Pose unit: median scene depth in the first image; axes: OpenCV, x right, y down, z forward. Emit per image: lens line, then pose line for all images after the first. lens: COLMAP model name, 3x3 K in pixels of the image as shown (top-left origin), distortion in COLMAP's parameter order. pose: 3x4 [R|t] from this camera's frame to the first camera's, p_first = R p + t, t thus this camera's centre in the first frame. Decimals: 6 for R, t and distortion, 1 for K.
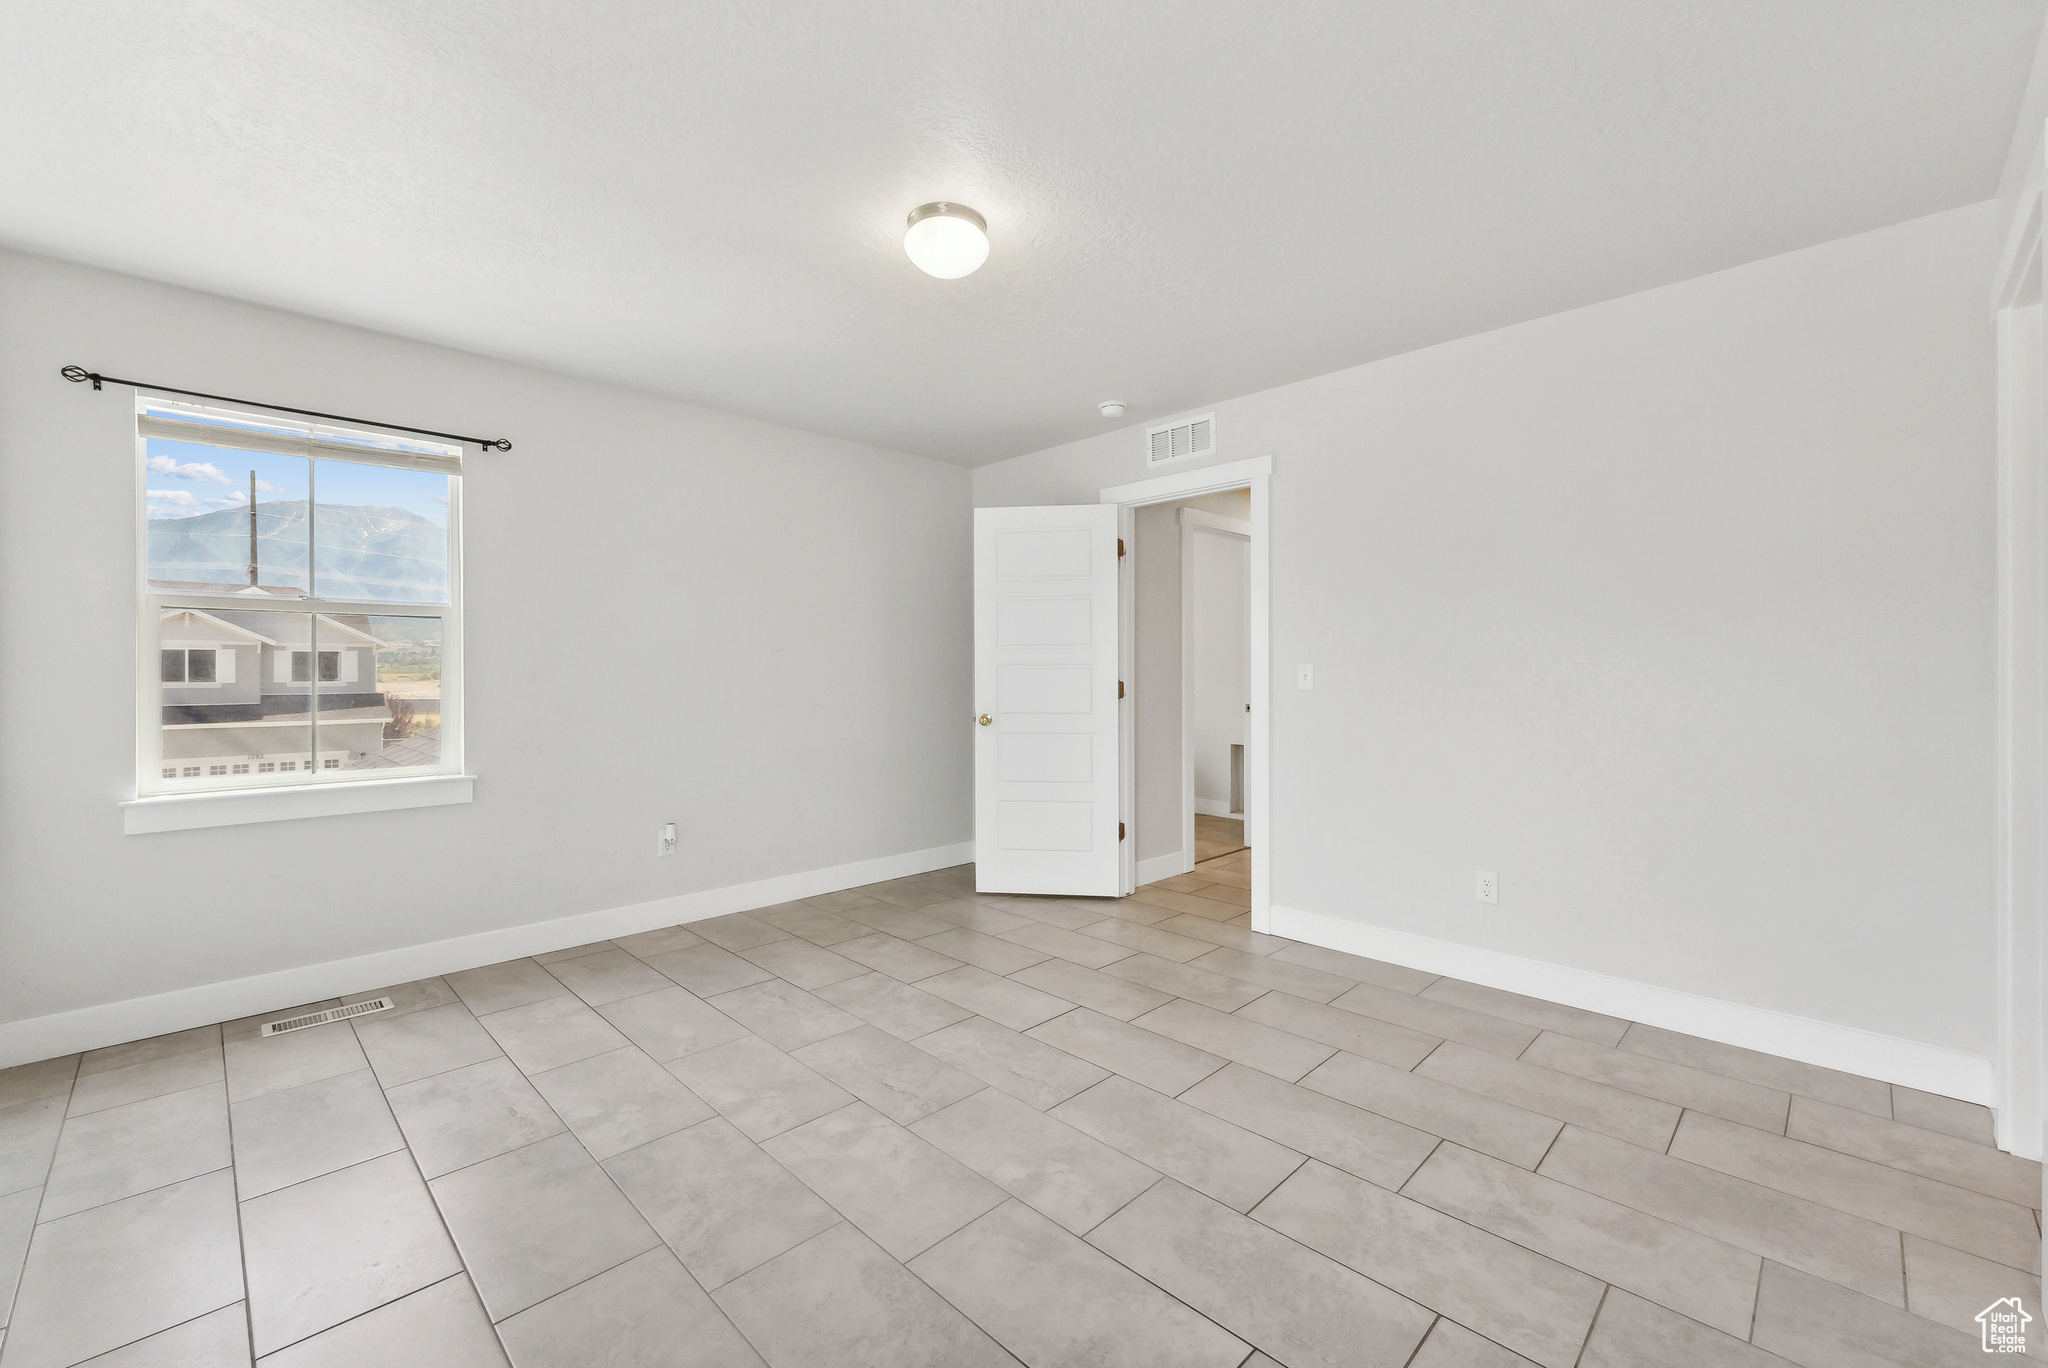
lens RADIAL K [[836.6, 0, 1028.9], [0, 836.6, 671.5], [0, 0, 1]] dist [0.001329, 0.000282]
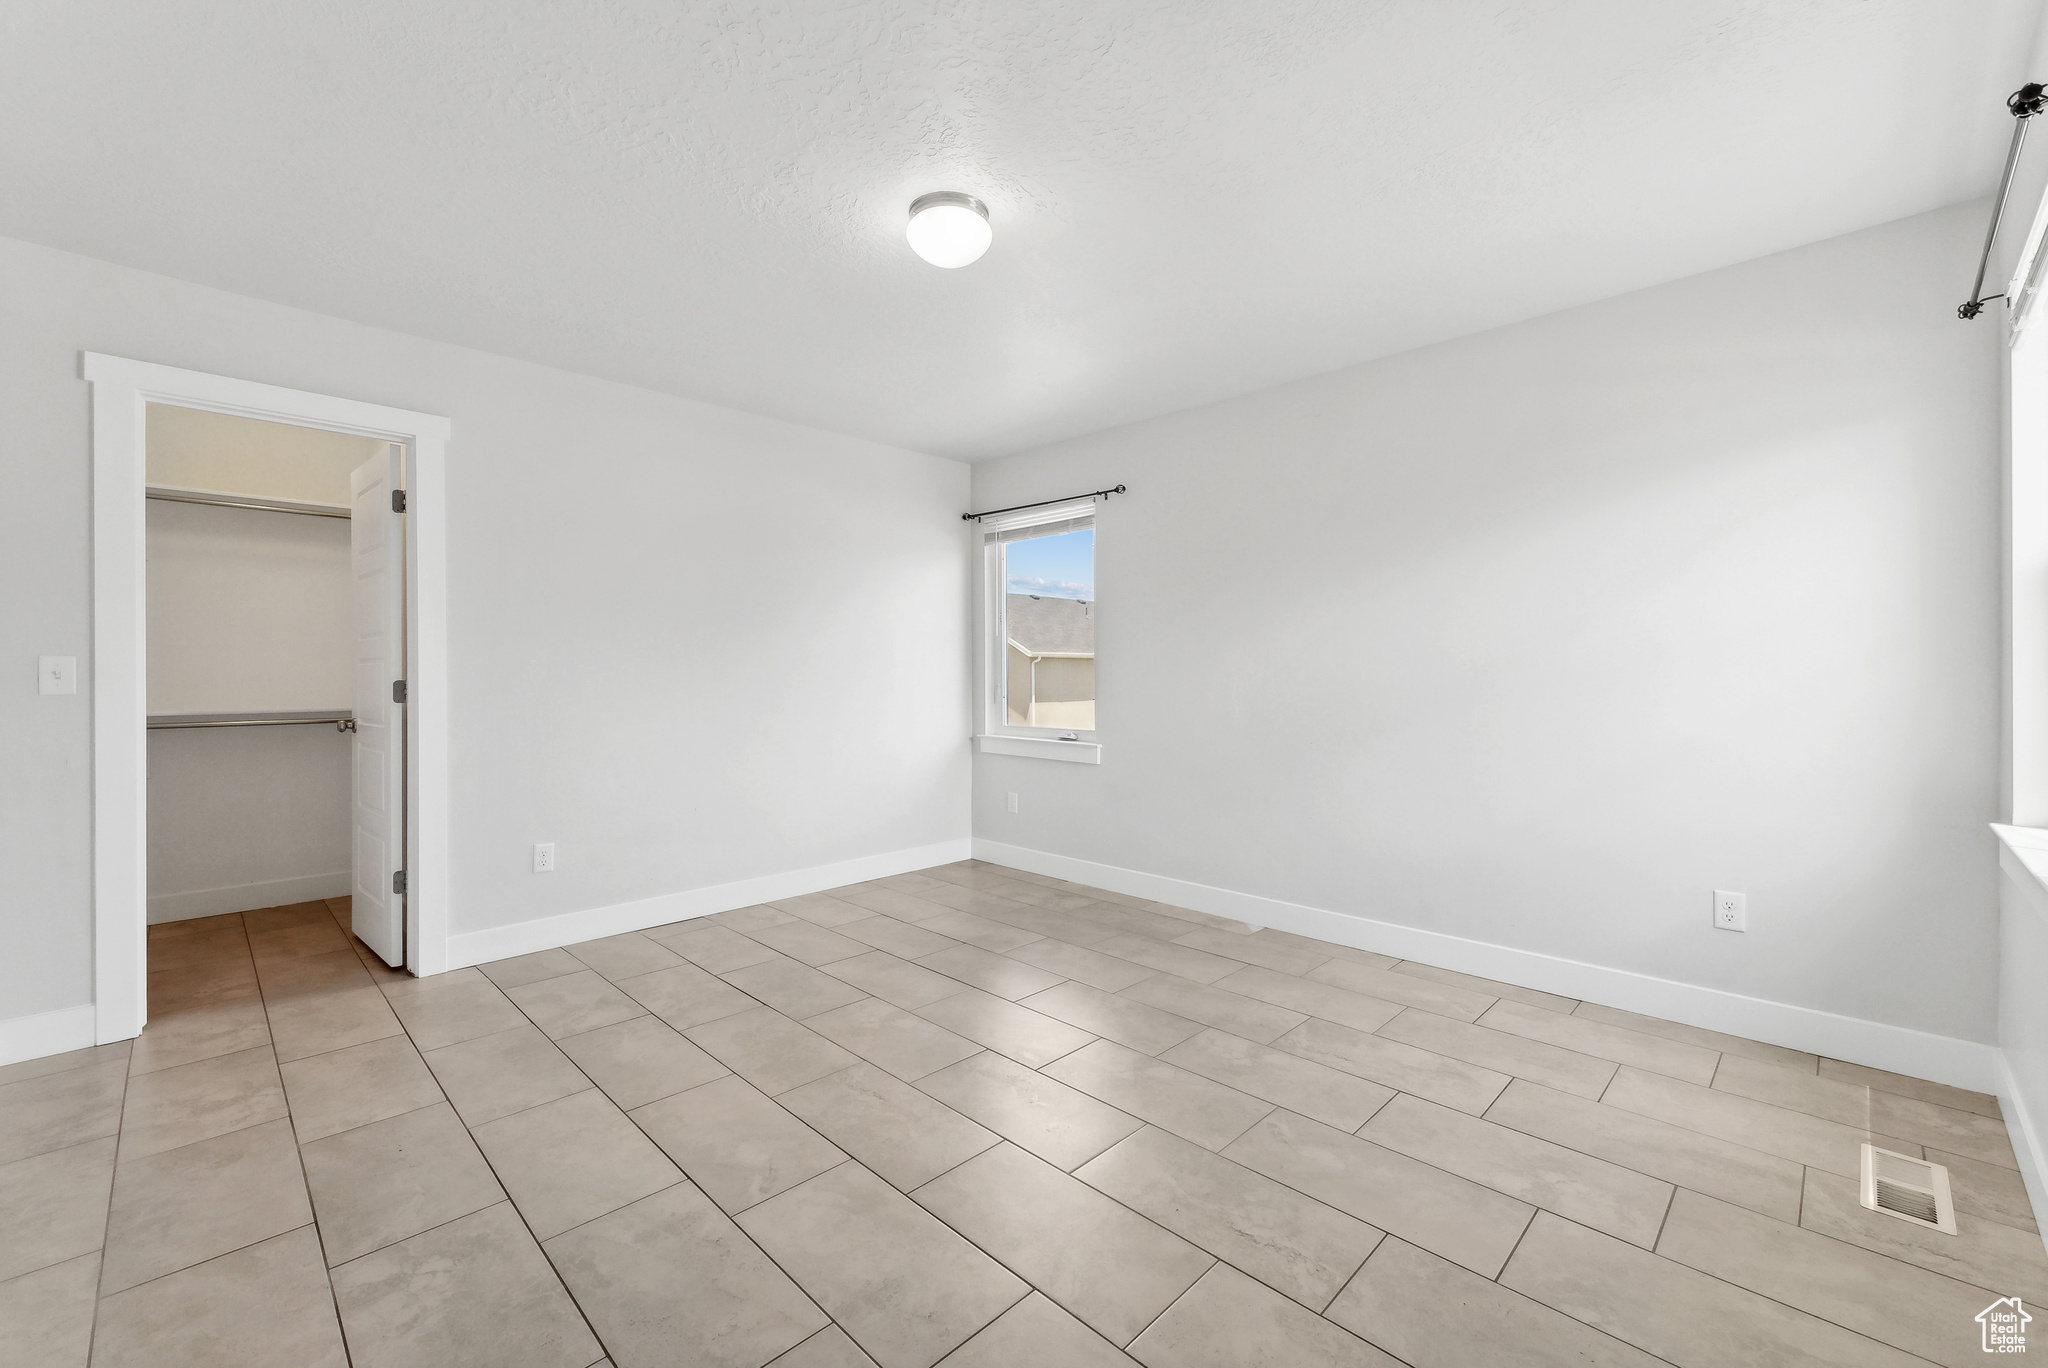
lens RADIAL K [[836.6, 0, 1028.9], [0, 836.6, 671.5], [0, 0, 1]] dist [0.001329, 0.000282]
pose [[-0.999993, 0.003429, 0.001540, -0.192703], [0.003422, 0.999984, -0.004608, 0.015817], [-0.001555, -0.004603, -0.999988, 2.003700]]
